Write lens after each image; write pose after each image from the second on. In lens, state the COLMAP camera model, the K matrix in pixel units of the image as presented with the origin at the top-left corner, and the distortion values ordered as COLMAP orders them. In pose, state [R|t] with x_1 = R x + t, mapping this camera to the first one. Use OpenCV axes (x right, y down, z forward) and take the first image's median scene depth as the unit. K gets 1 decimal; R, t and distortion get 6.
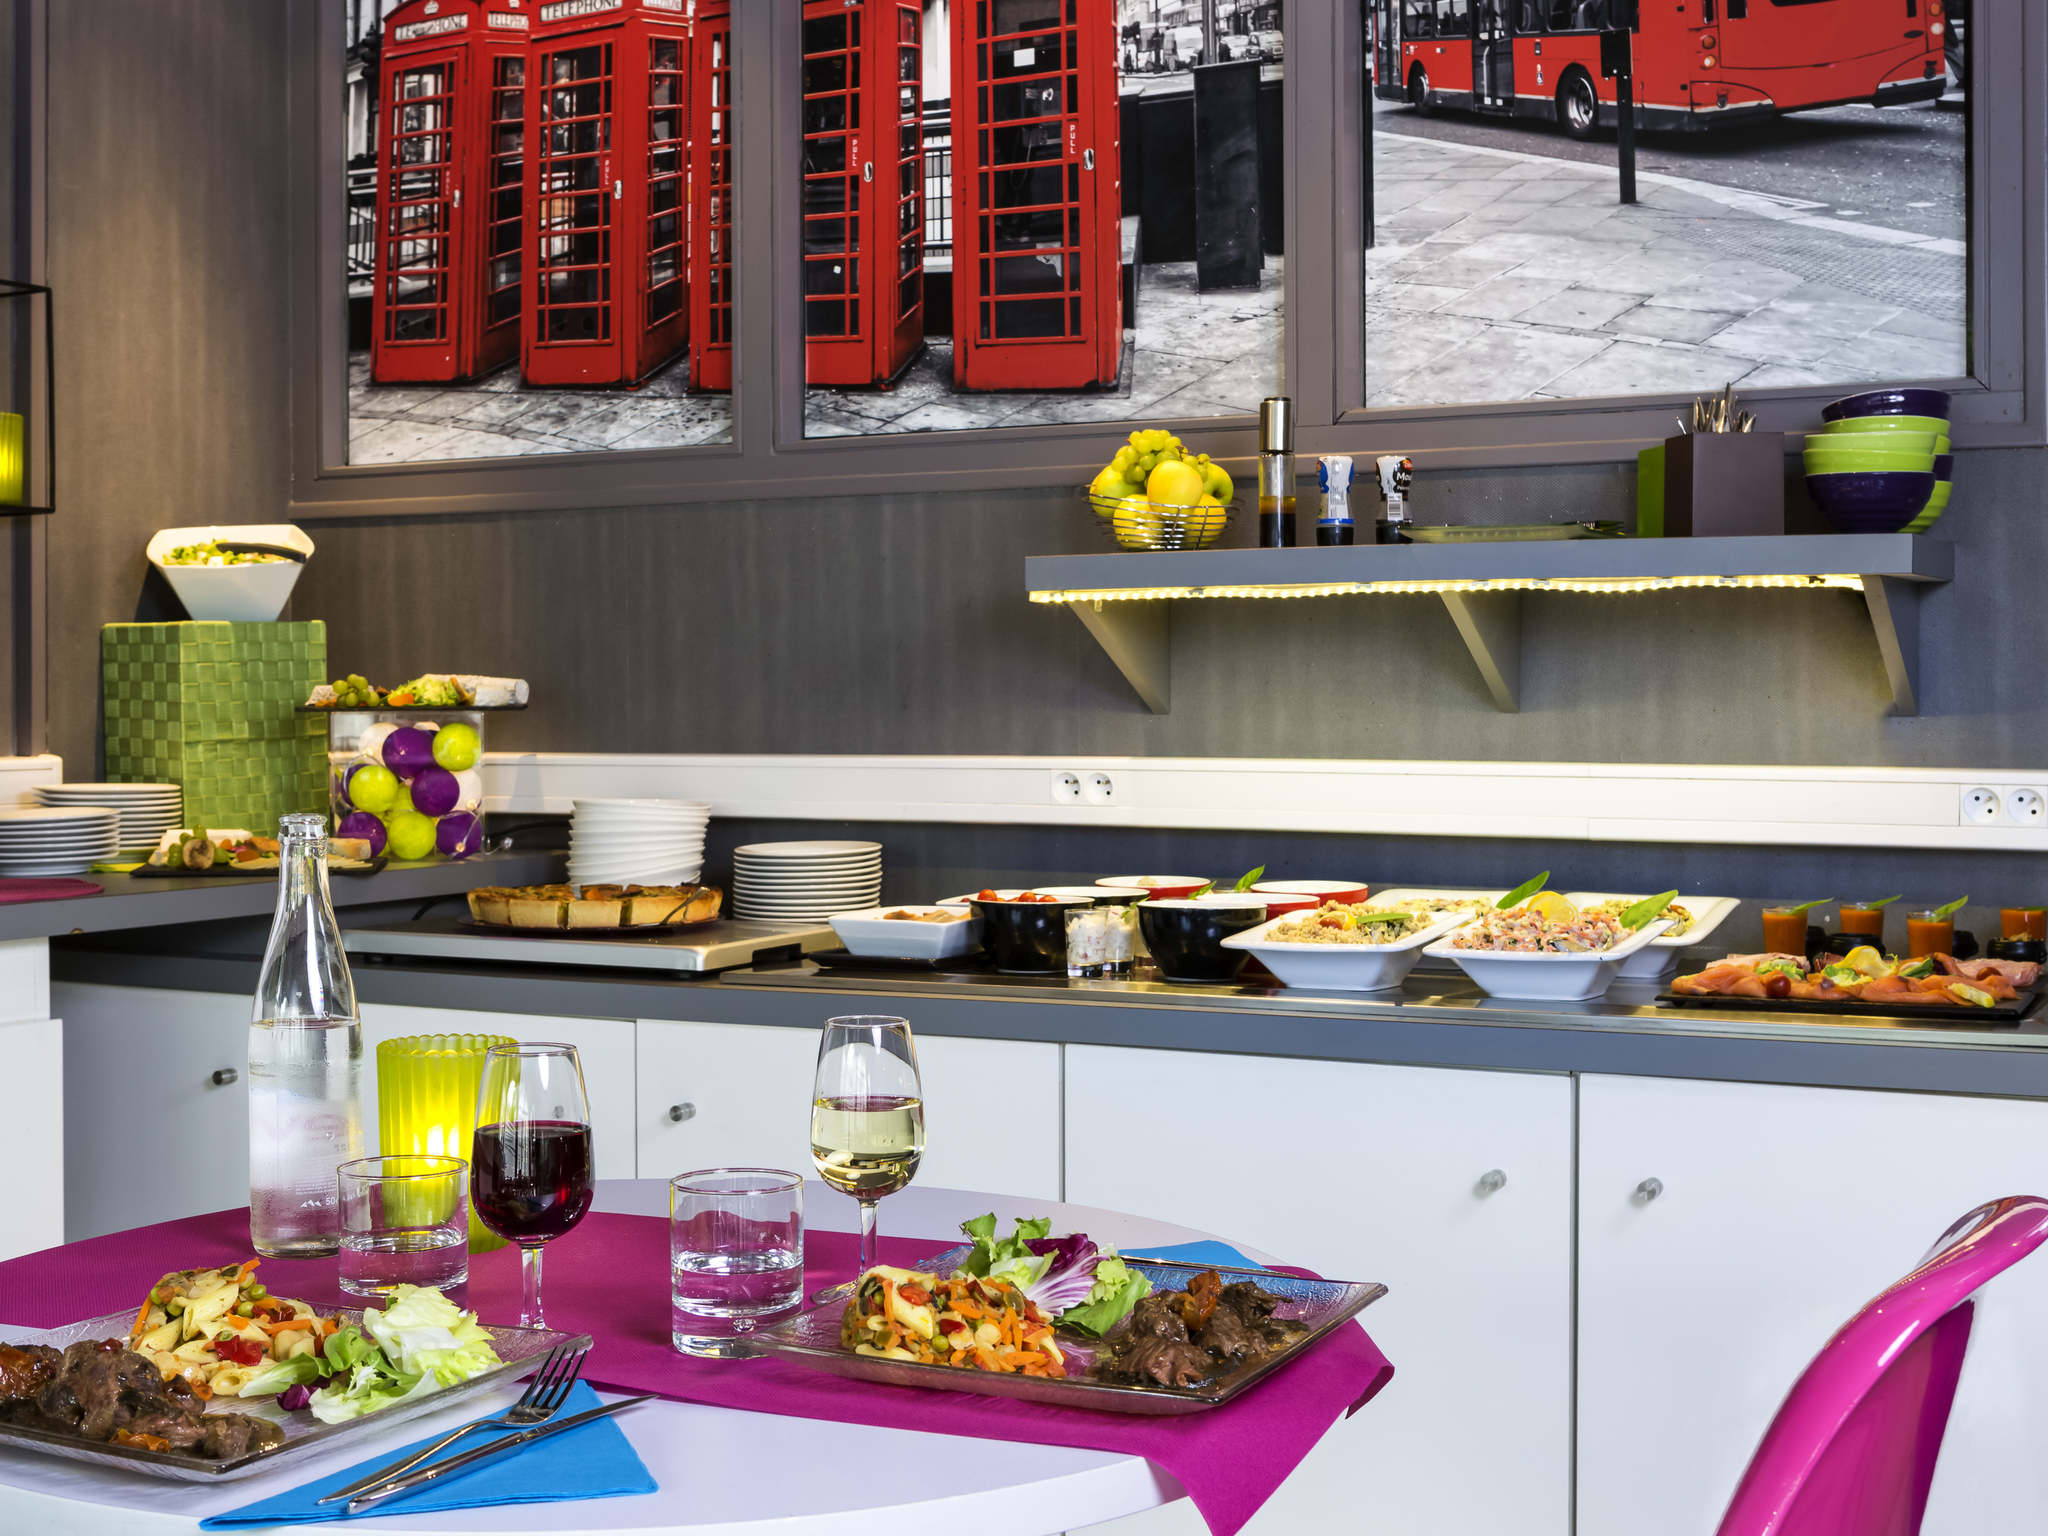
lens RADIAL K [[2578.0, 0, 967.2], [0, 2578.0, 772.0], [0, 0, 1]] dist [-0.005114, -0.042981]
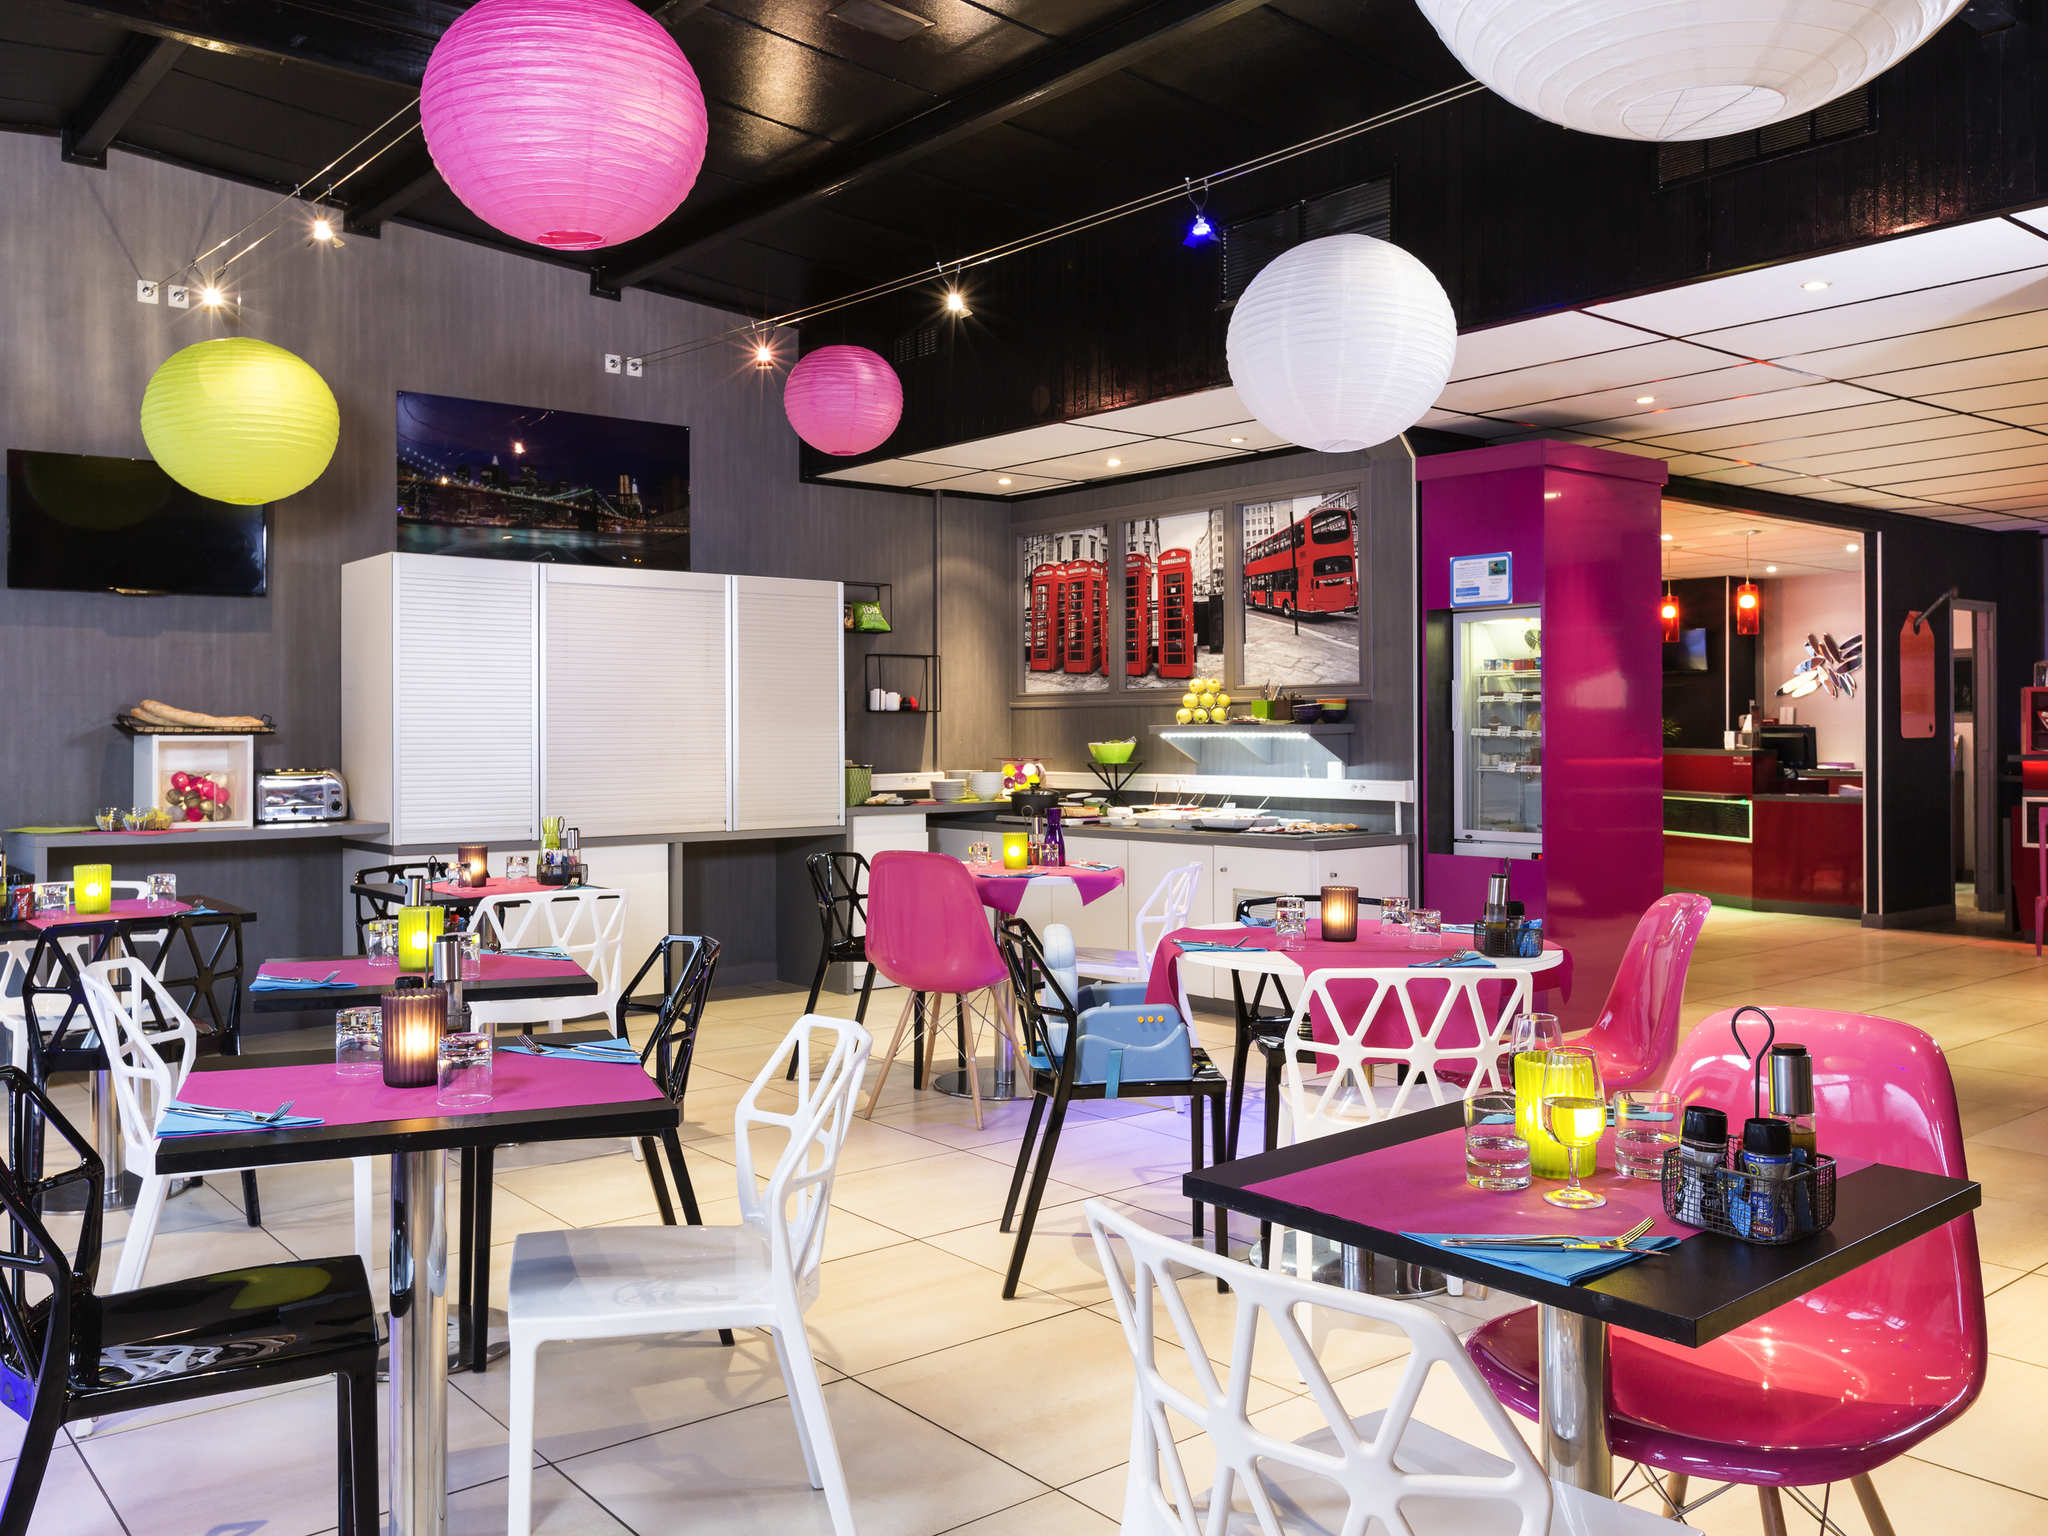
lens RADIAL K [[1620.0, 0, 1024.0], [0, 1620.0, 768.0], [0, 0, 1]] dist [0.001246, 0.000048]
pose [[0.924849, 0.003987, -0.380314, 0.792662], [-0.005178, 0.999984, -0.002109, -0.010596], [0.380300, 0.003920, 0.924855, -1.404626]]
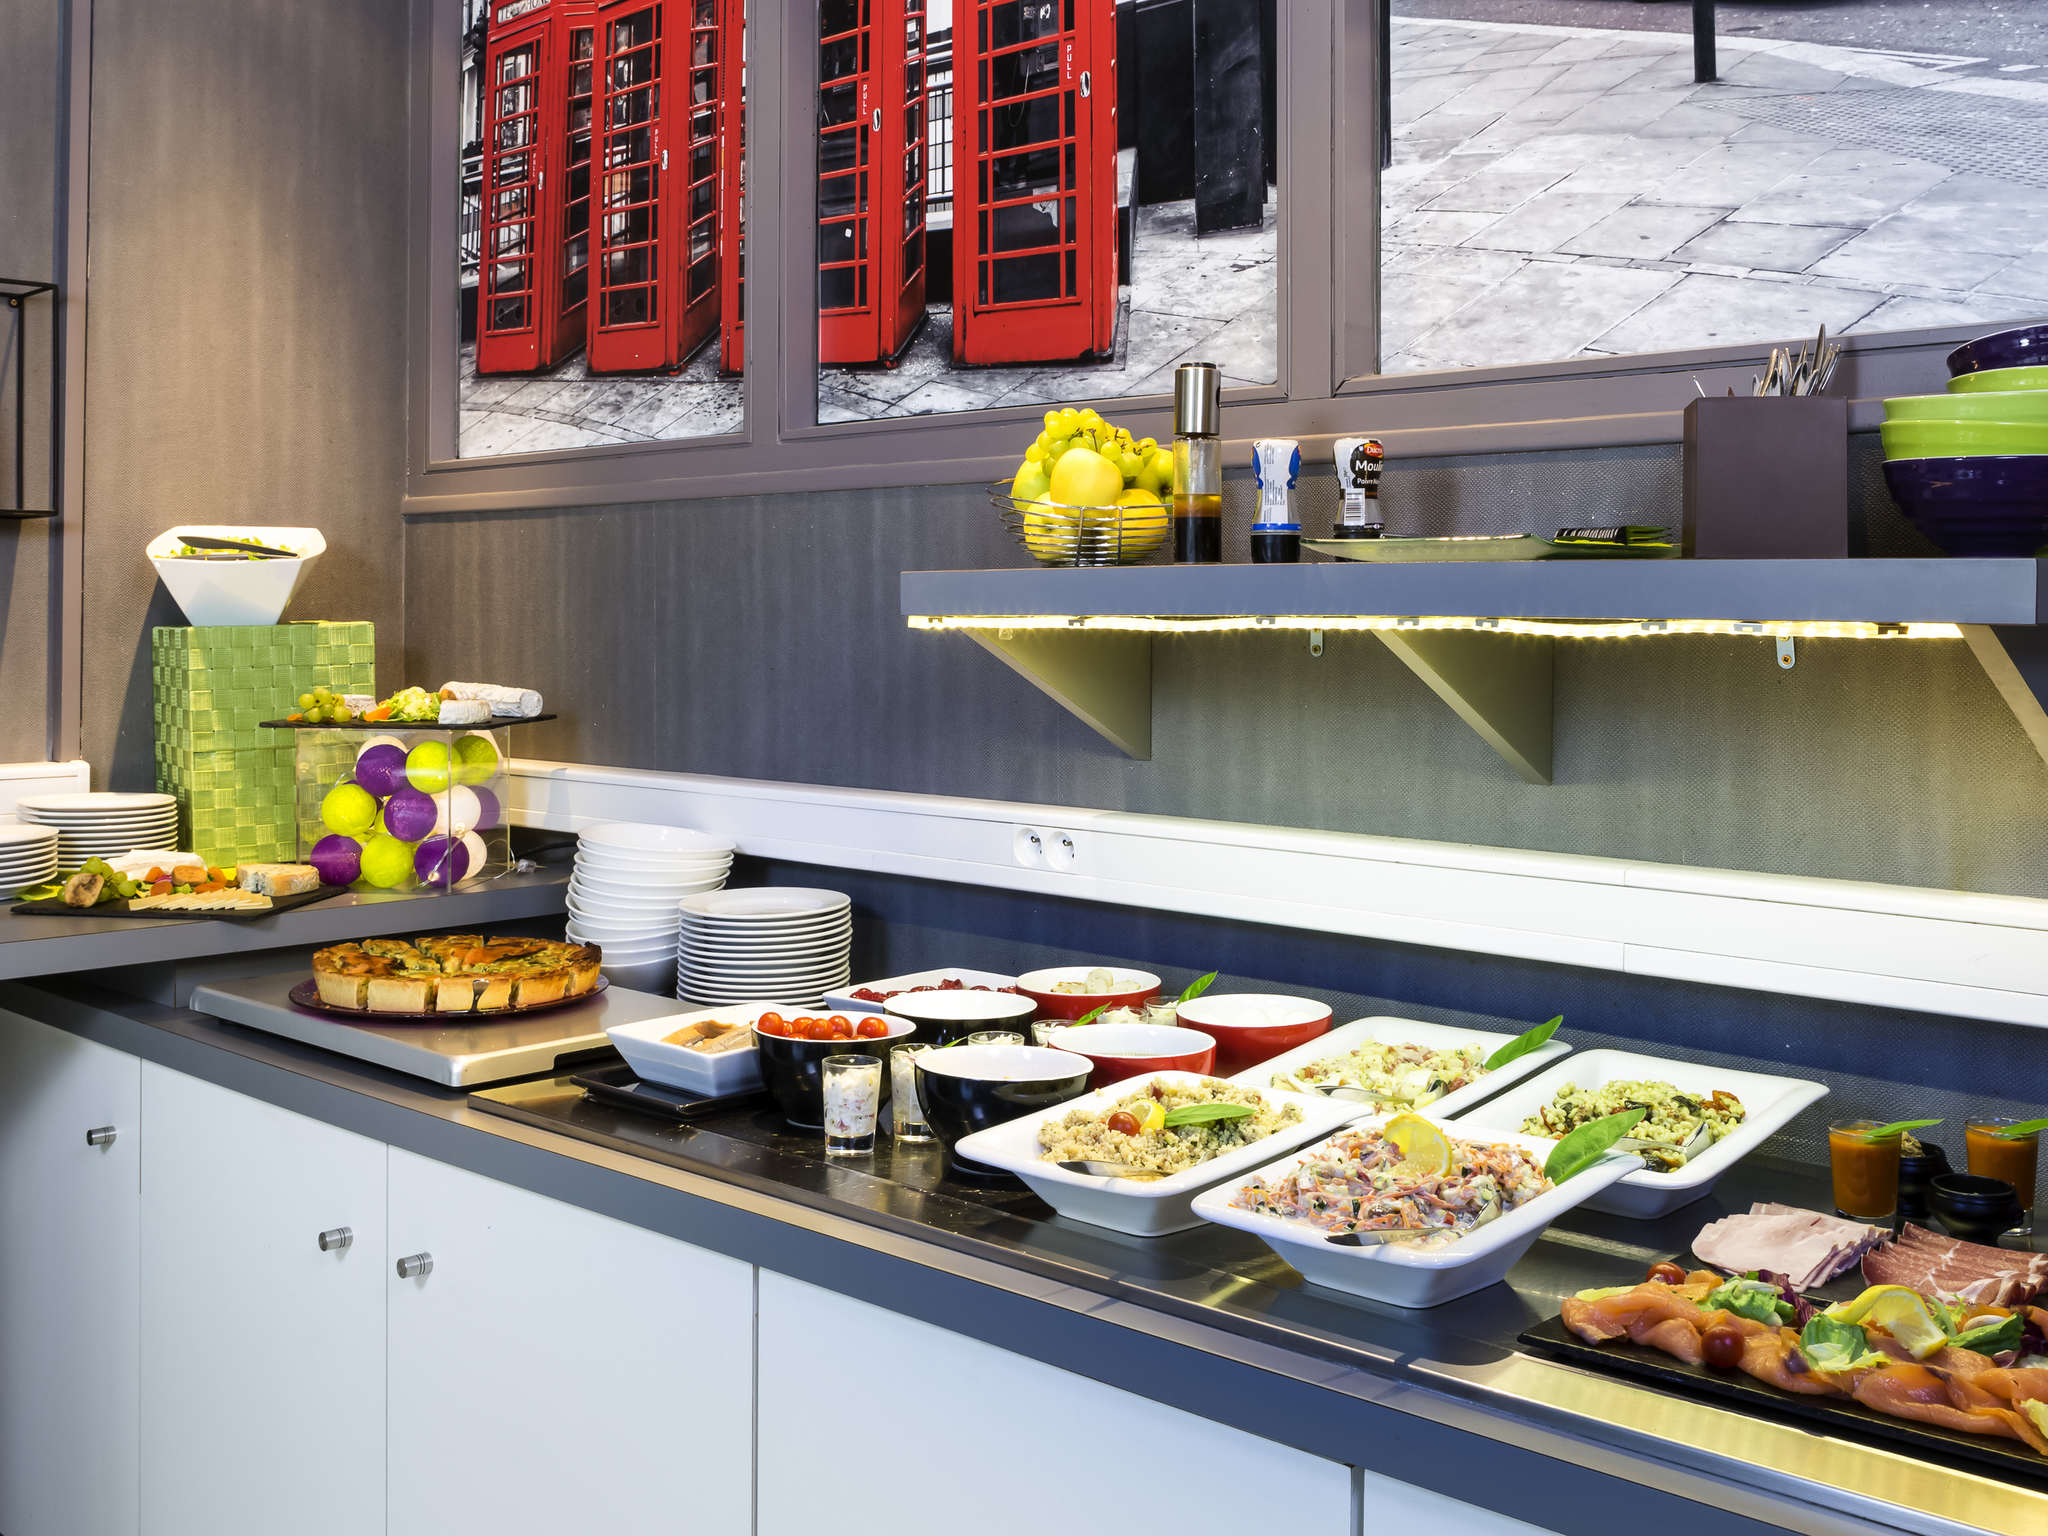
lens RADIAL K [[2034.6, 0, 1023.2], [0, 2034.6, 628.6], [0, 0, 1]] dist [-0.018043, 0.013322]
pose [[0.963994, 0.009110, -0.265768, 0.219318], [-0.015534, 0.999636, -0.022079, -0.051491], [0.265470, 0.025412, 0.963784, 0.397348]]
